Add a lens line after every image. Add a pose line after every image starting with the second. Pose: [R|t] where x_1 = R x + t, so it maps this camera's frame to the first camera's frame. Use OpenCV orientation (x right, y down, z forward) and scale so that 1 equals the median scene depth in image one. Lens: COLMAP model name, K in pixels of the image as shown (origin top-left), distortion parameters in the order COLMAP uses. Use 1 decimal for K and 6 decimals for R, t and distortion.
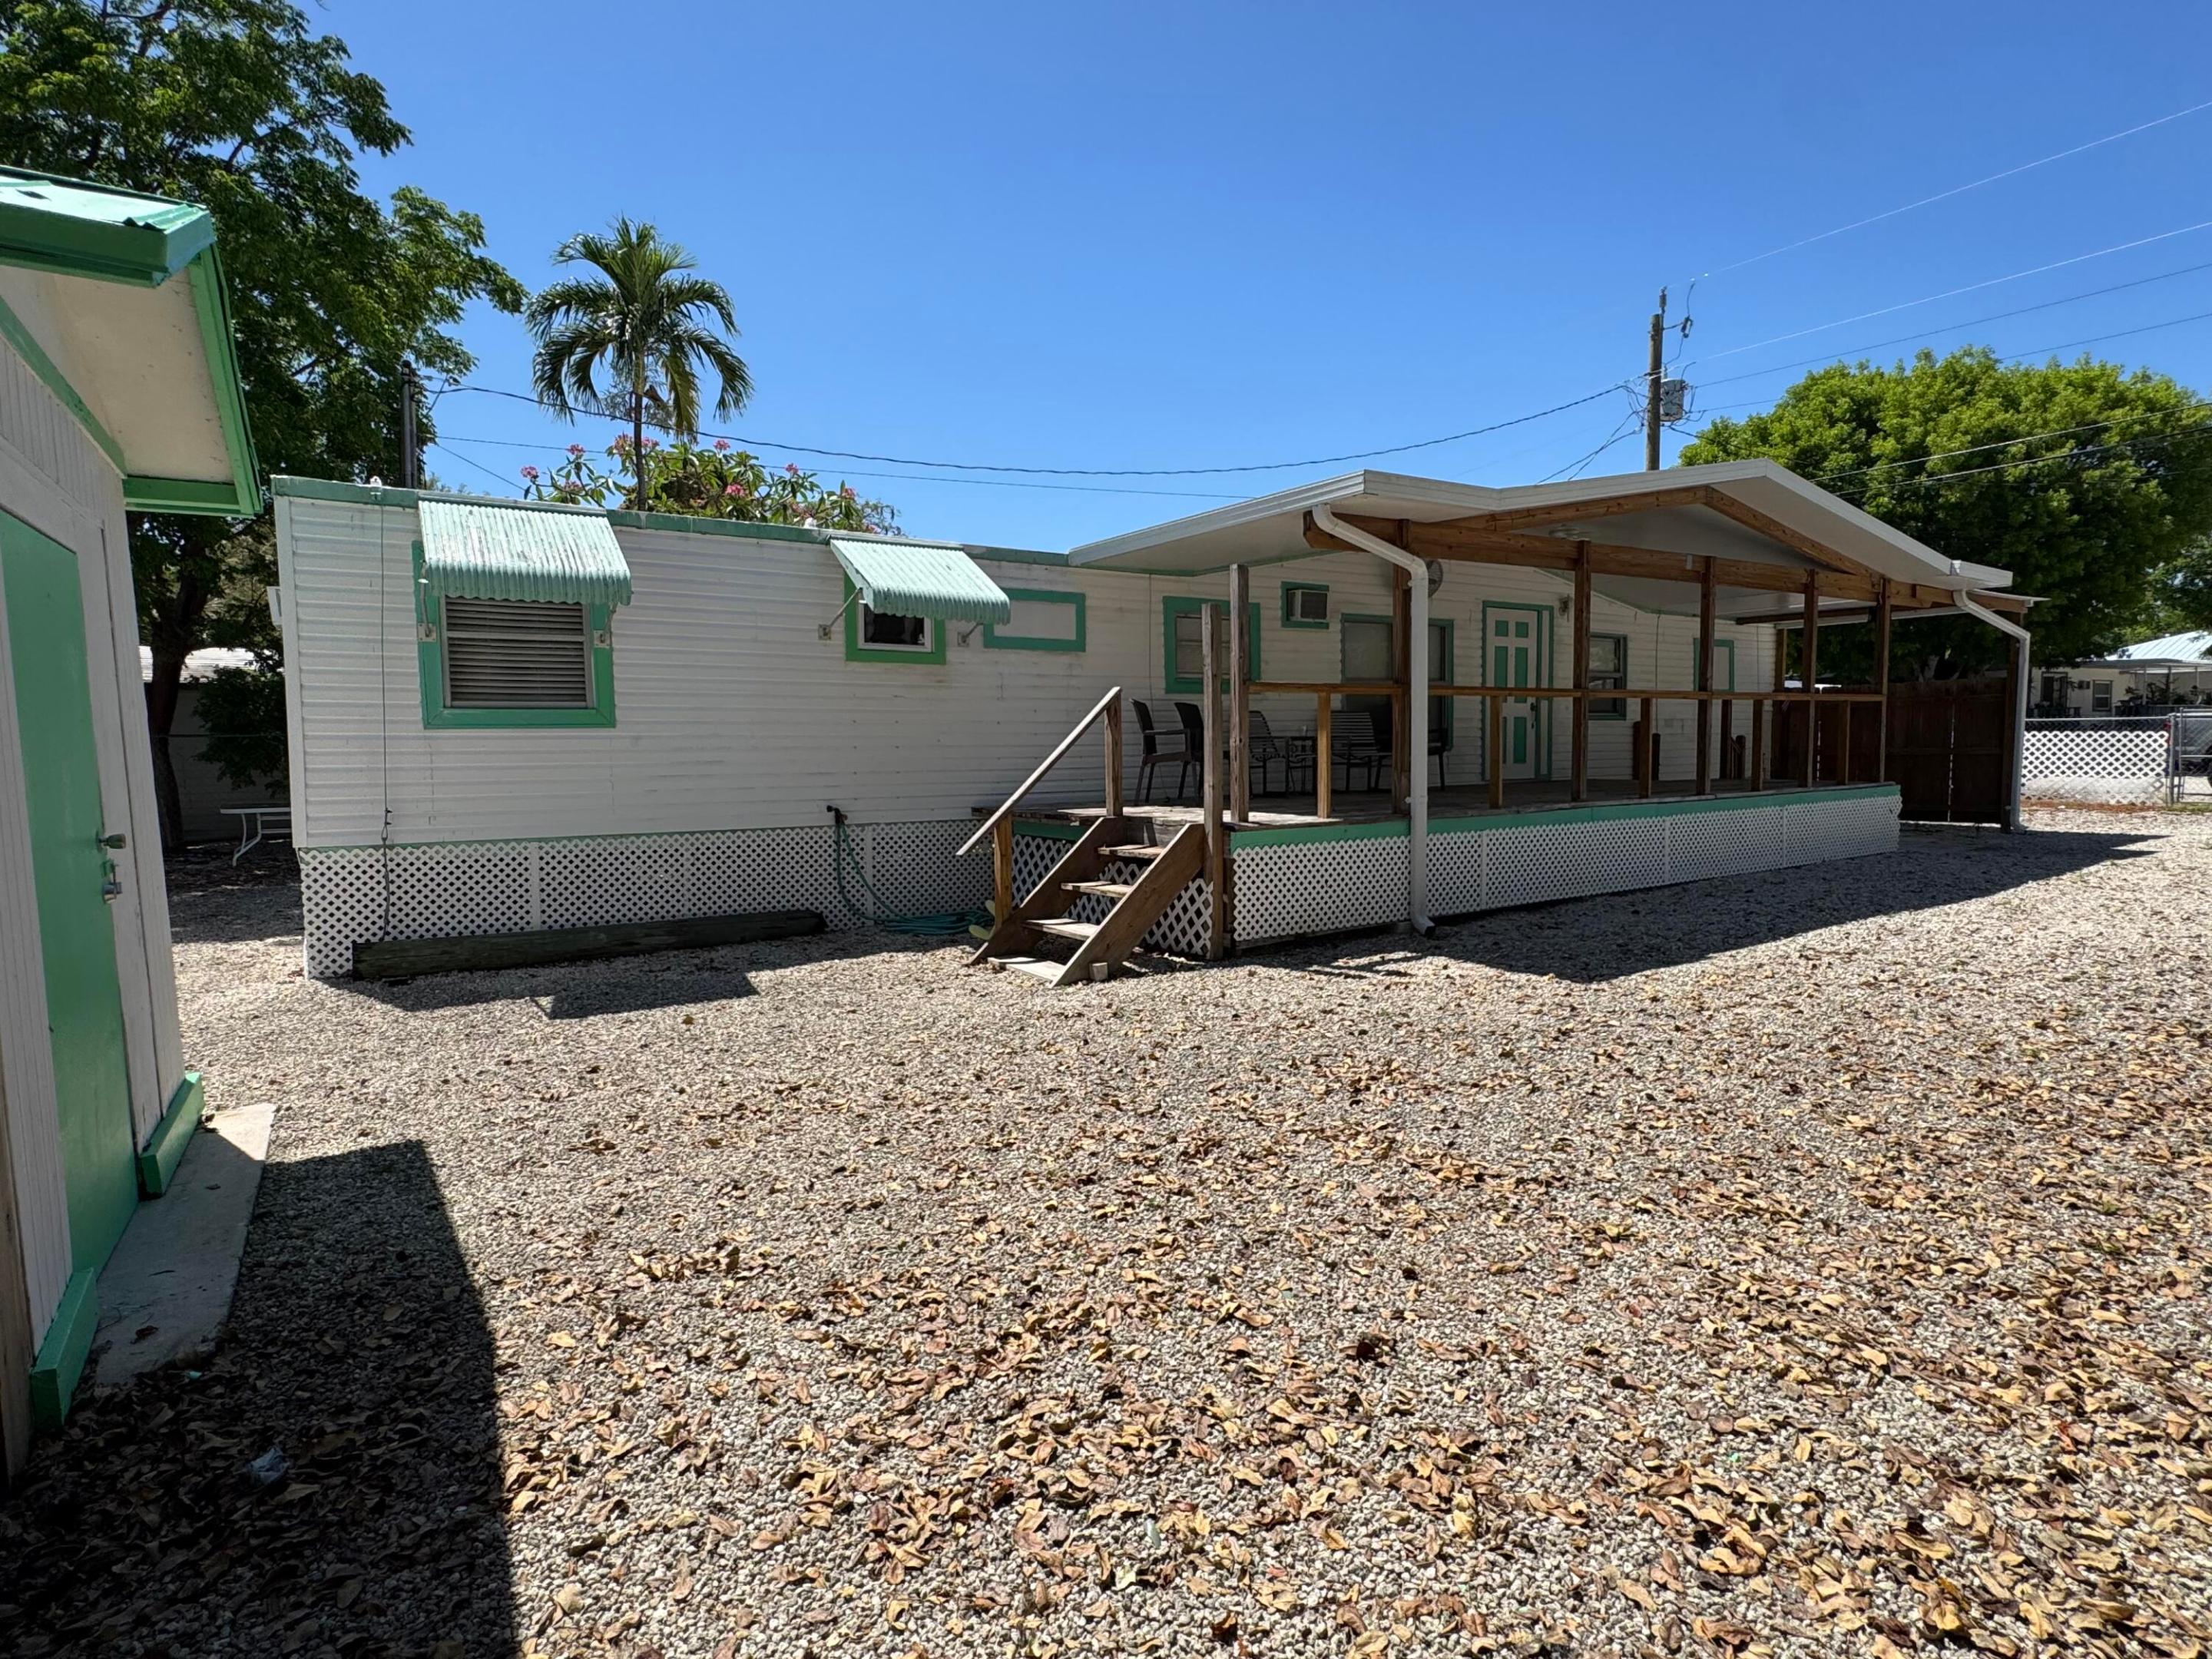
lens RADIAL K [[1173.0, 0, 1107.0], [0, 1173.0, 834.7], [0, 0, 1]] dist [-0.006505, -0.000366]
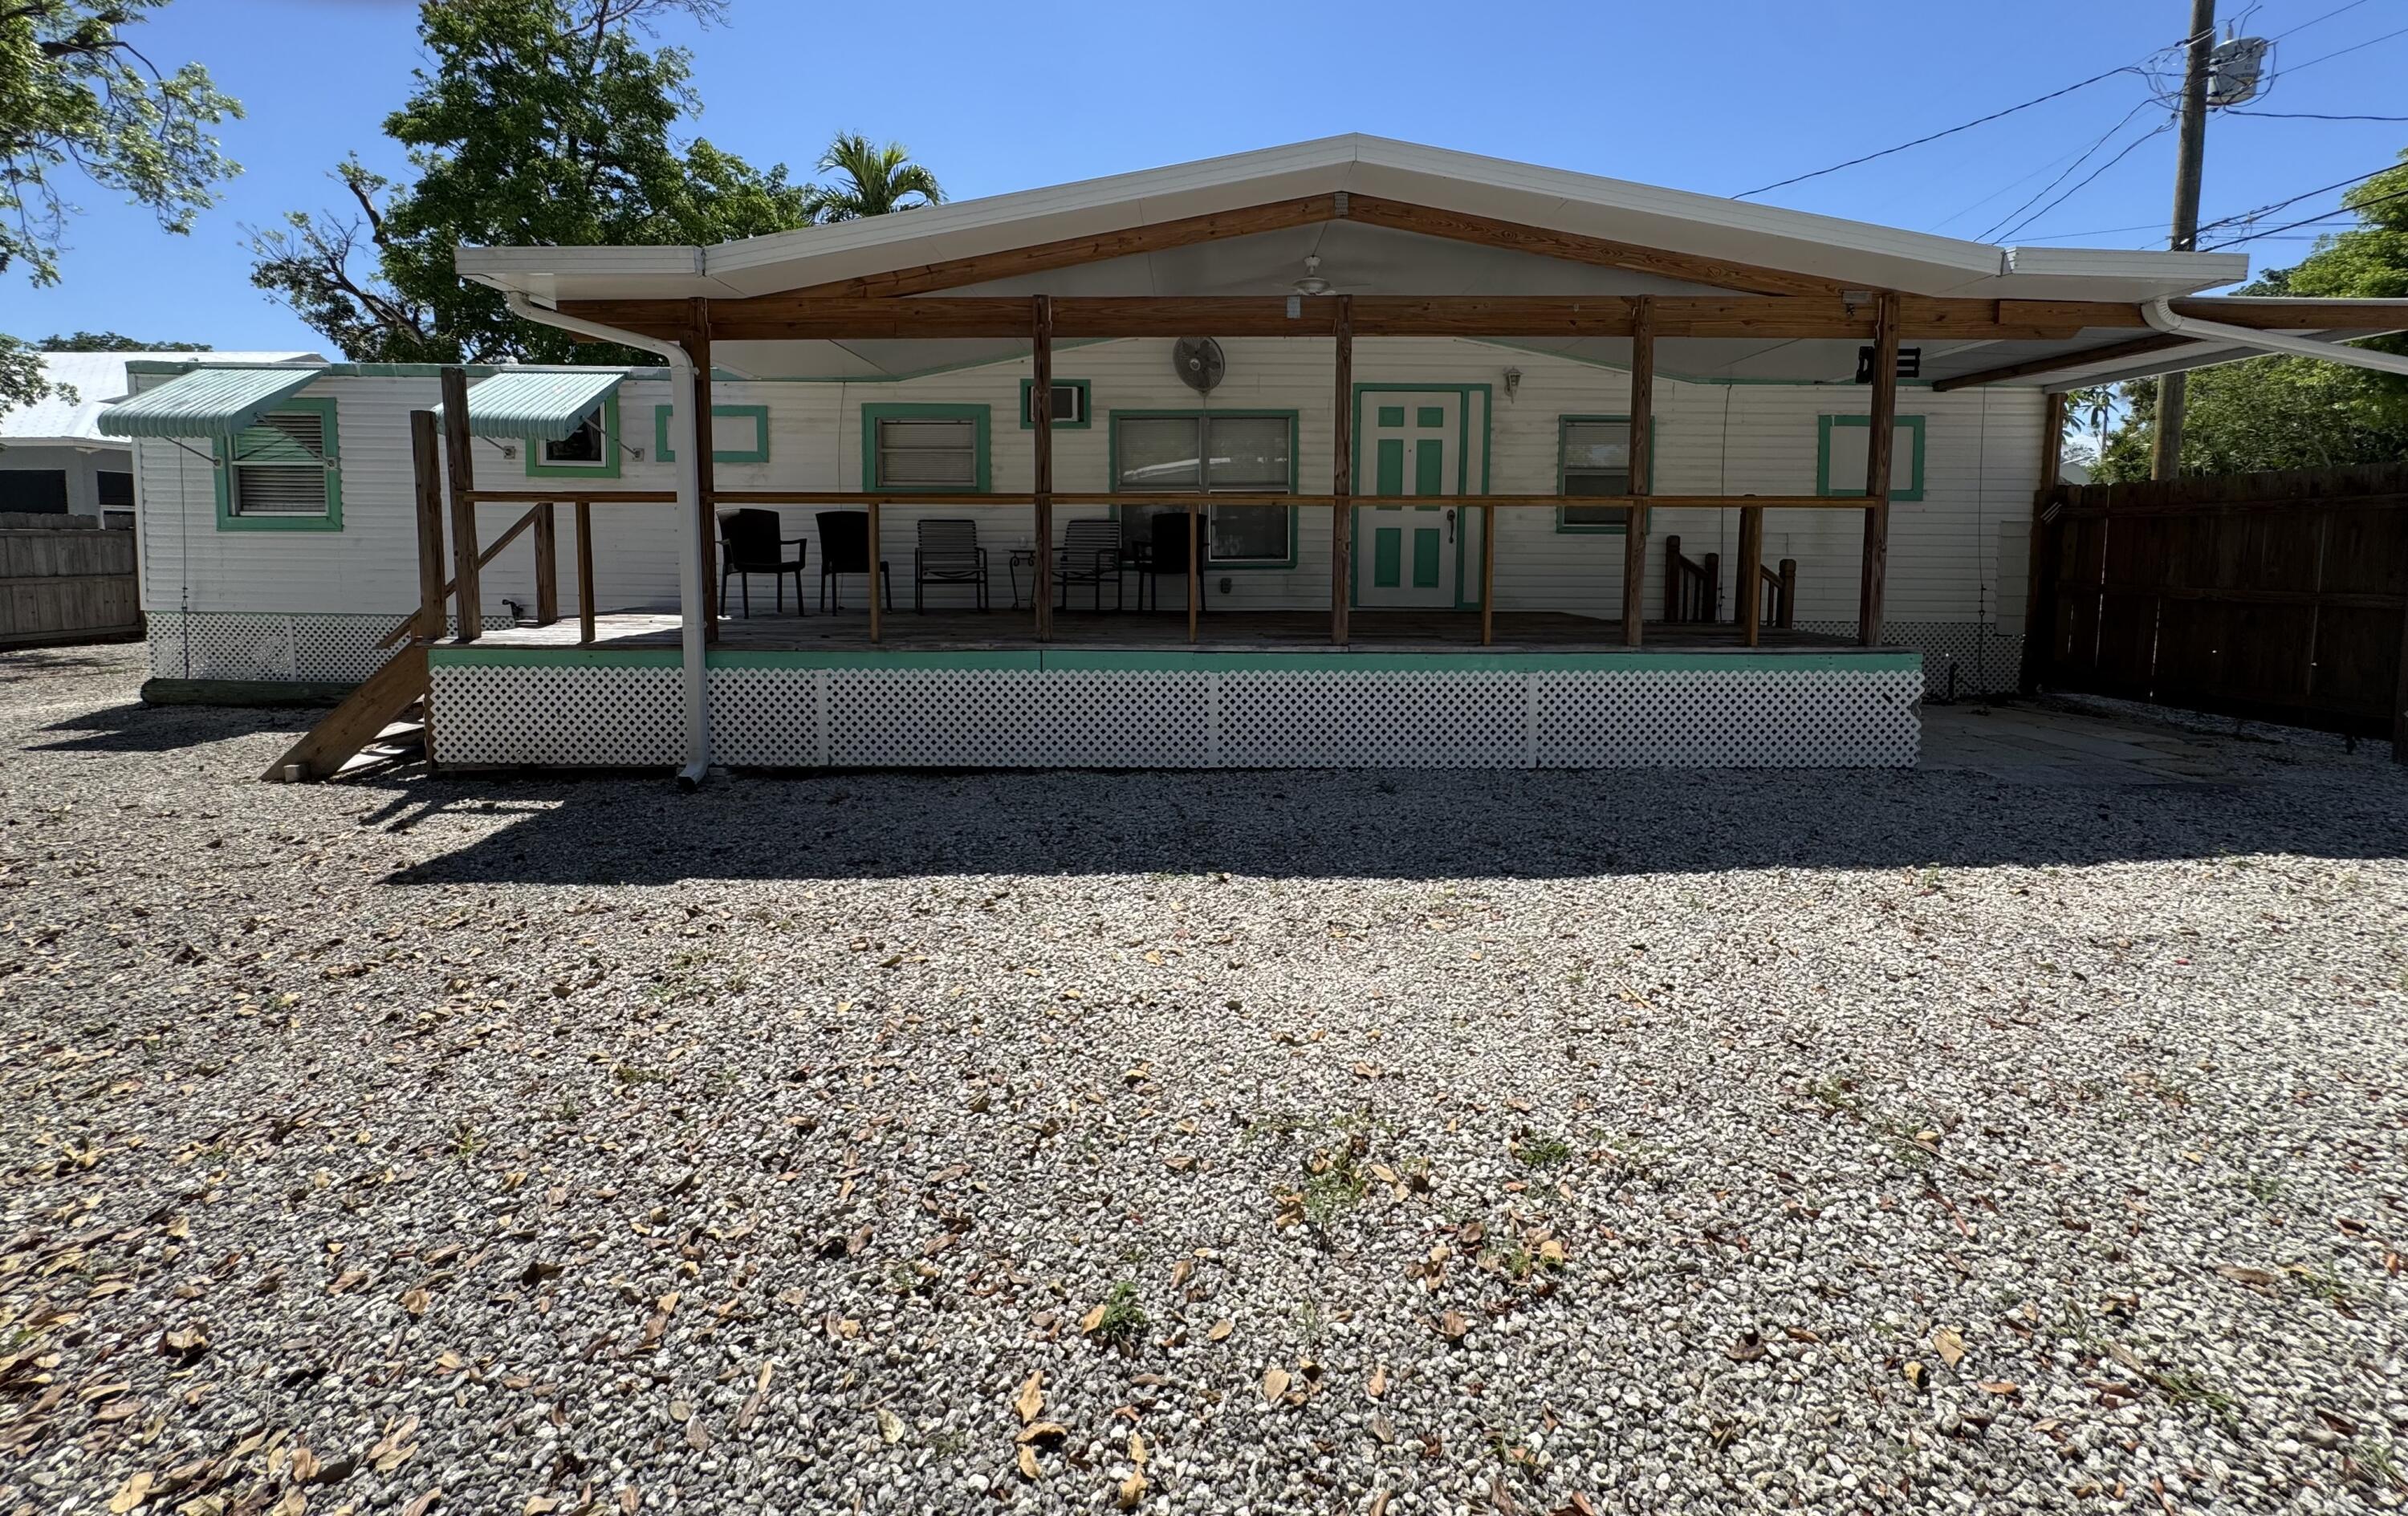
lens RADIAL K [[965.1, 0, 1175.7], [0, 965.1, 626.5], [0, 0, 1]] dist [0.000720, -0.000022]
pose [[0.839883, 0.062933, -0.539106, 0.590916], [-0.058481, 0.997966, 0.025391, -0.043338], [0.539607, 0.010202, 0.841855, 0.381062]]
